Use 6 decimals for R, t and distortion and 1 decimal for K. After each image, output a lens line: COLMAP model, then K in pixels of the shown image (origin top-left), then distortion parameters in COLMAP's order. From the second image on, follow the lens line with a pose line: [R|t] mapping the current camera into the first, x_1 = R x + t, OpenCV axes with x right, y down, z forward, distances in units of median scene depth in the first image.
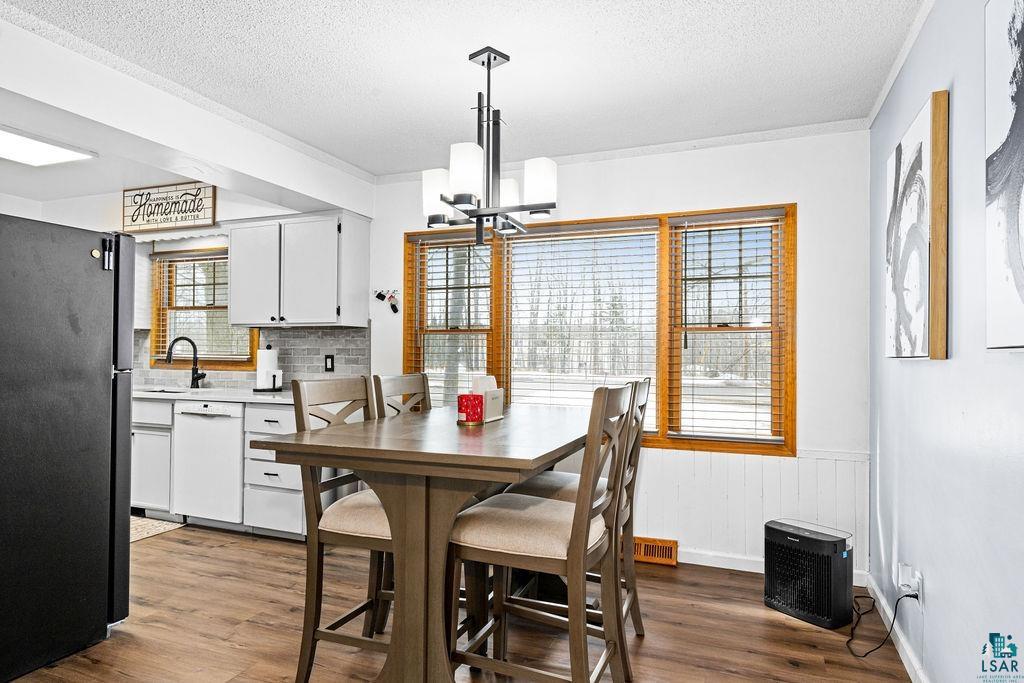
lens RADIAL K [[612.3, 0, 511.1], [0, 612.3, 344.5], [0, 0, 1]] dist [-0.003097, 0.000079]
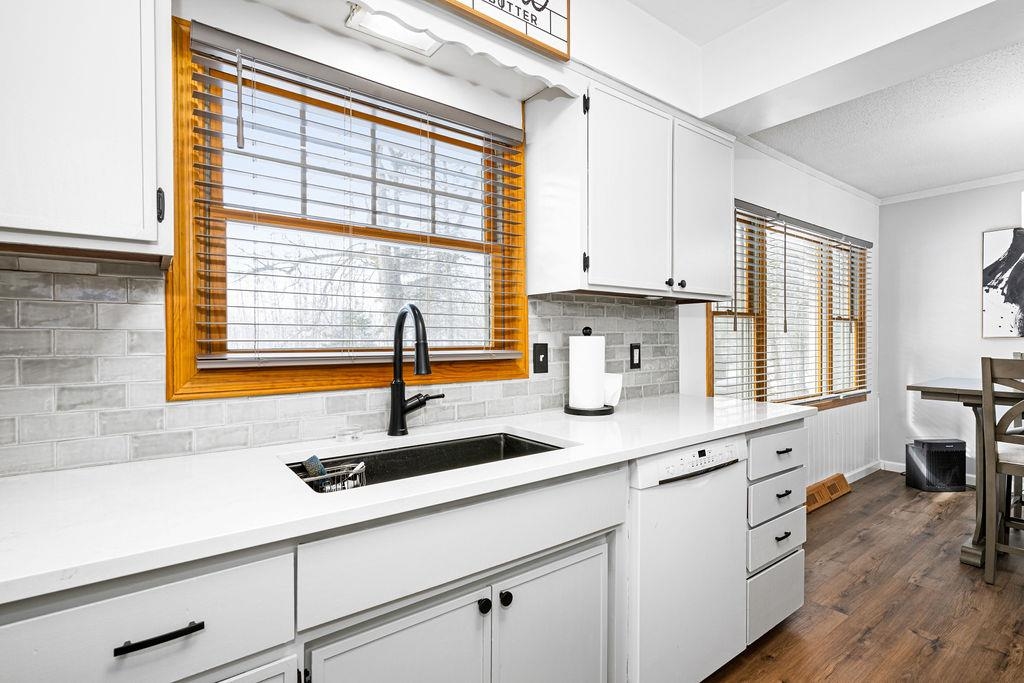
lens RADIAL K [[488.8, 0, 512.7], [0, 488.8, 343.1], [0, 0, 1]] dist [0.002963, 0.001277]
pose [[0.509646, -0.017165, 0.860213, -1.078796], [-0.002359, 0.999769, 0.021348, 0.007281], [-0.860381, -0.012909, 0.509488, 1.113474]]
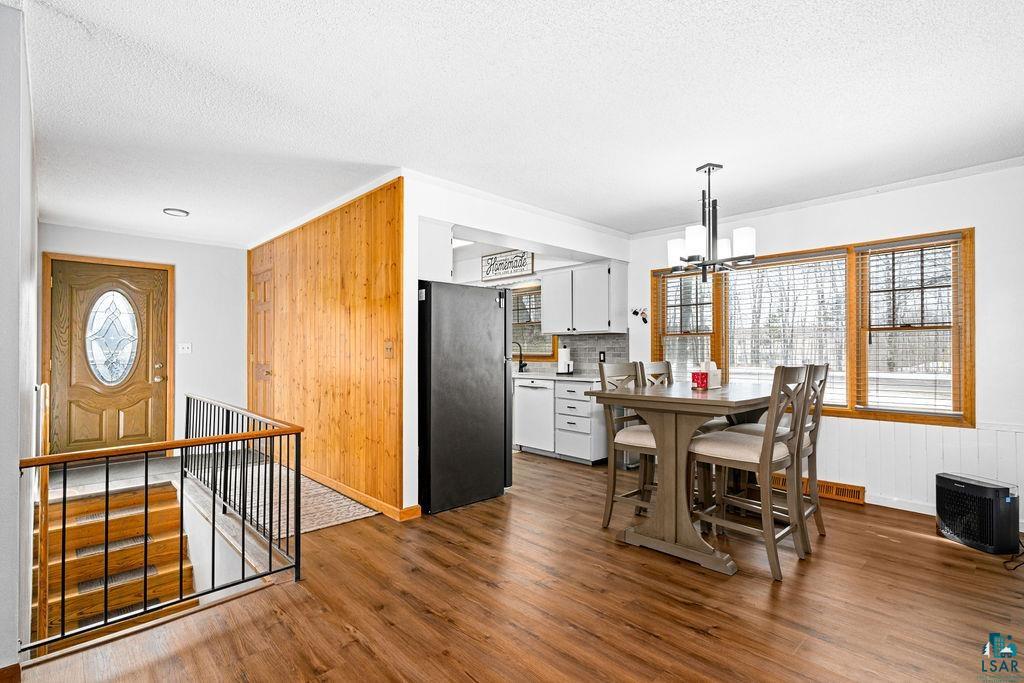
lens RADIAL K [[488.8, 0, 512.6], [0, 488.8, 348.9], [0, 0, 1]] dist [0.002963, 0.001277]
pose [[0.910404, -0.009852, -0.413604, 0.015872], [0.012952, 0.999905, 0.004692, 0.002296], [0.413518, -0.009628, 0.910445, -0.307796]]
